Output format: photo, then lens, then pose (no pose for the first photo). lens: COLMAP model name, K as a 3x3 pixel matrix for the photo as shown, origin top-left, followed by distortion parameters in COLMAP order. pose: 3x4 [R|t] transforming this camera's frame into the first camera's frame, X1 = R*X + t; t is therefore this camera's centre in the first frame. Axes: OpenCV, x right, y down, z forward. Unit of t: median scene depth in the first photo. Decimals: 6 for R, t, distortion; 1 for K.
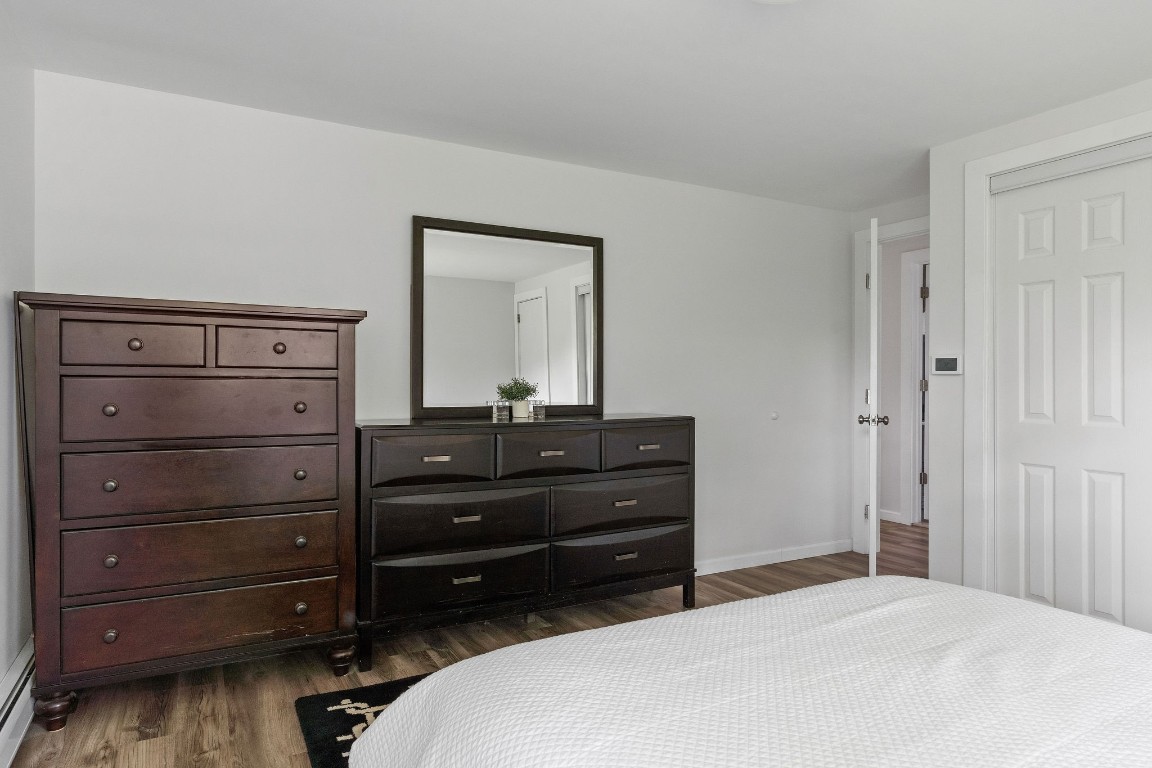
lens RADIAL K [[679.0, 0, 576.0], [0, 679.0, 384.0], [0, 0, 1]] dist [0.003508, 0.002659]
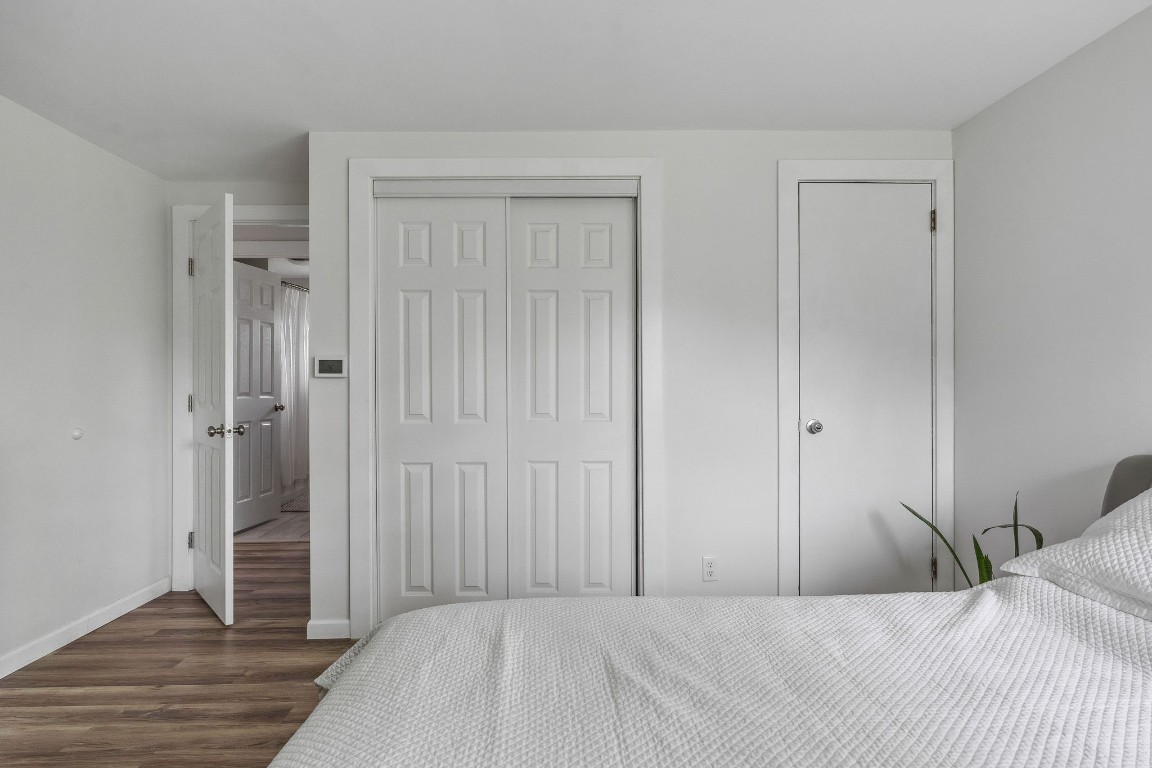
lens RADIAL K [[679.0, 0, 576.0], [0, 679.0, 384.0], [0, 0, 1]] dist [0.003508, 0.002659]
pose [[0.477691, -0.004066, 0.878518, -0.119853], [0.010154, 0.999948, -0.000893, -0.000343], [-0.878469, 0.009347, 0.477708, 0.249740]]
